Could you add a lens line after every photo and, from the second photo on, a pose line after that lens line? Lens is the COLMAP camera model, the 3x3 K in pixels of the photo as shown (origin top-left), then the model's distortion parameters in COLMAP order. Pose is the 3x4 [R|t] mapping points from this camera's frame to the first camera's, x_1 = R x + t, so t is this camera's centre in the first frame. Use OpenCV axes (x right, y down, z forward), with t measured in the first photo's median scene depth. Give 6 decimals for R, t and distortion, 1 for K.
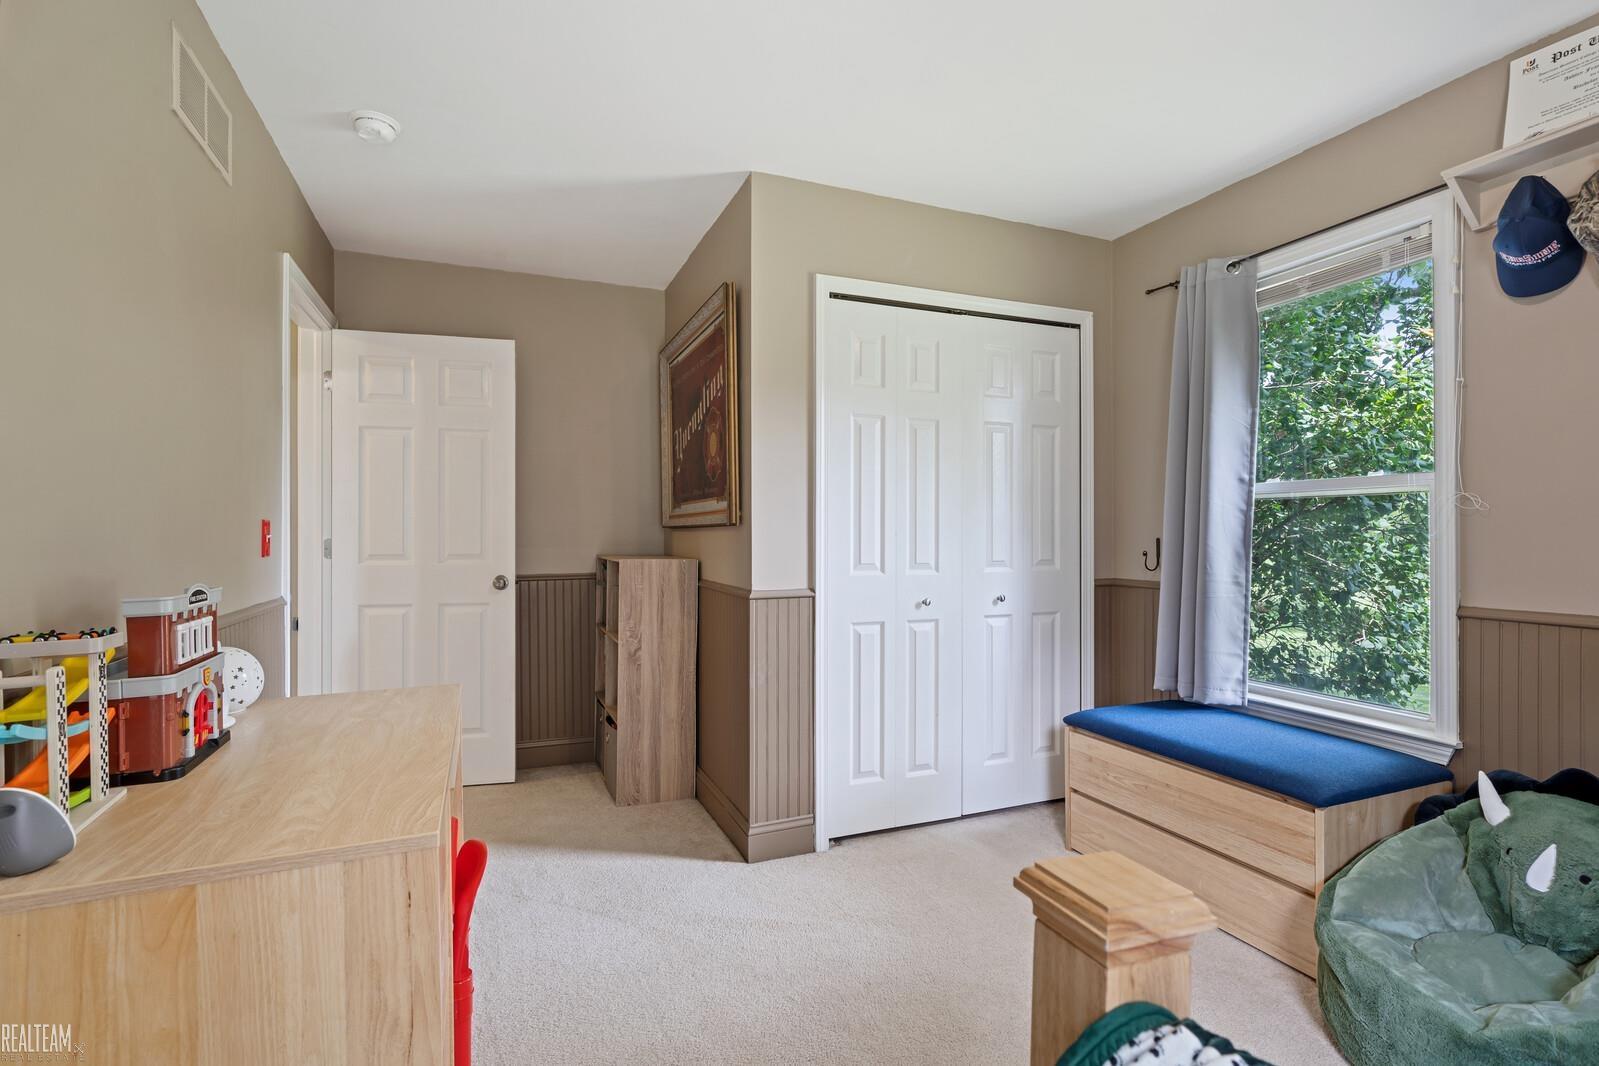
lens RADIAL K [[742.1, 0, 787.6], [0, 742.1, 532.4], [0, 0, 1]] dist [-0.001836, -0.000068]
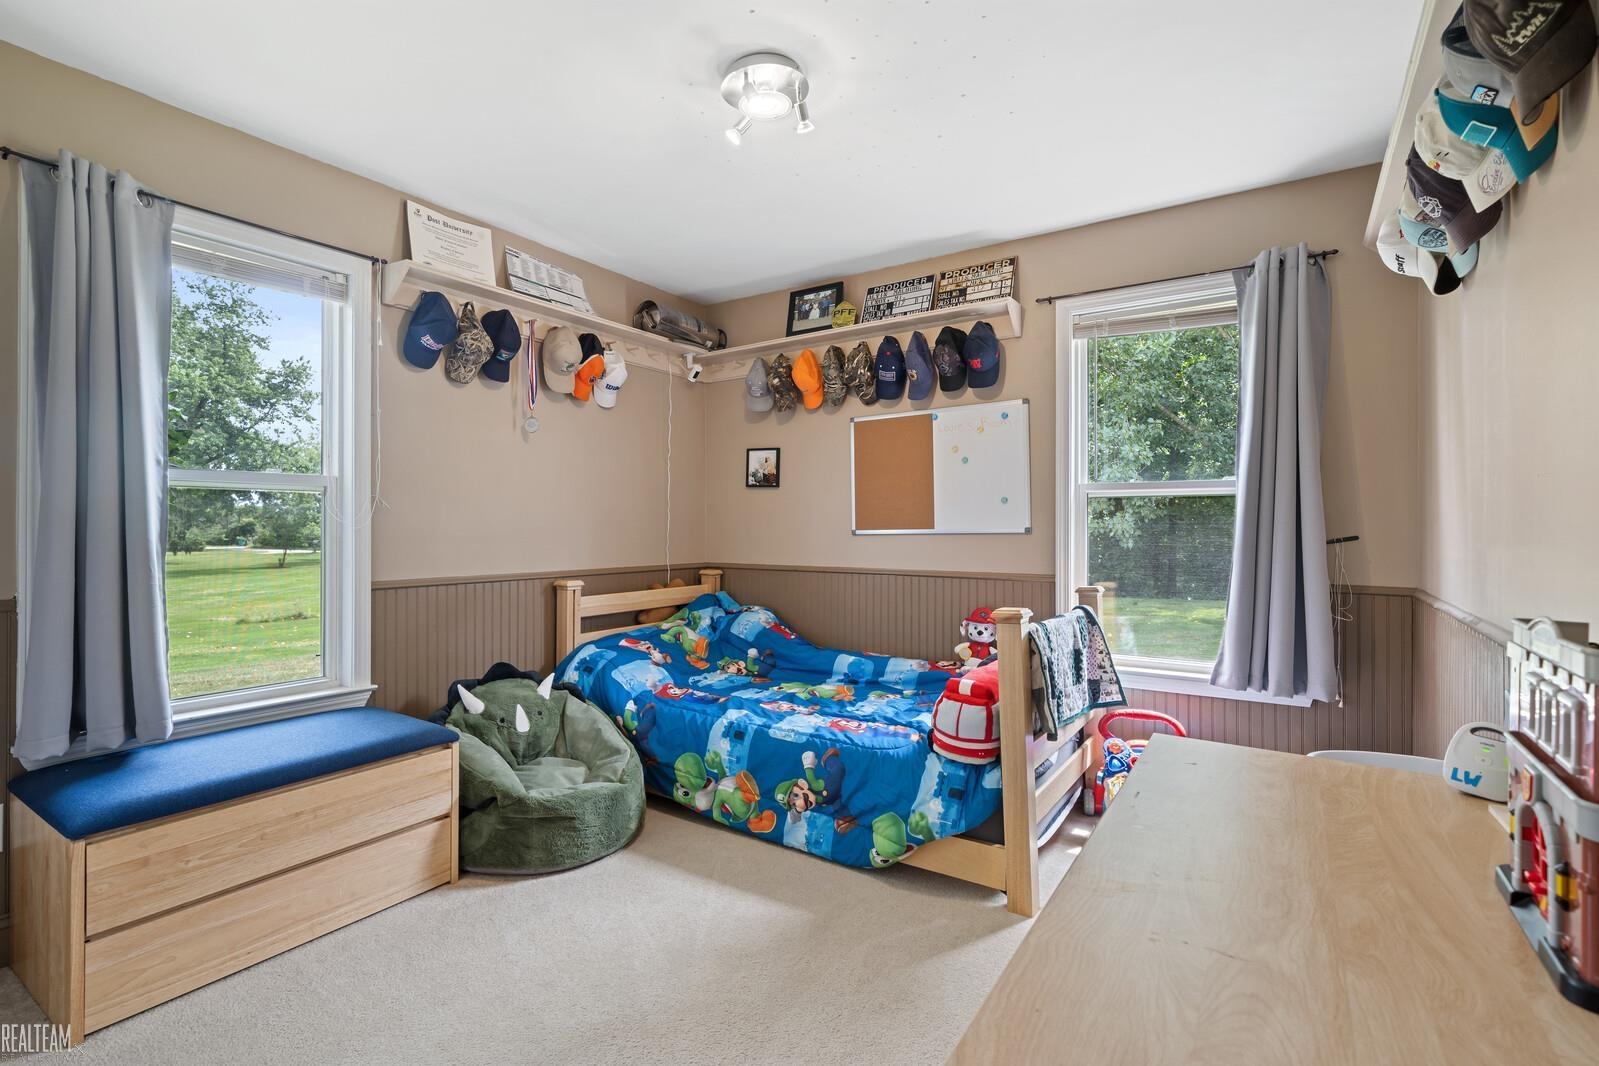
lens RADIAL K [[742.1, 0, 787.7], [0, 742.1, 534.0], [0, 0, 1]] dist [-0.001836, -0.000068]
pose [[-0.561747, -0.004786, 0.827295, -0.597193], [0.001412, 0.999976, 0.006744, 0.006028], [-0.827308, 0.004957, -0.561727, 1.129949]]
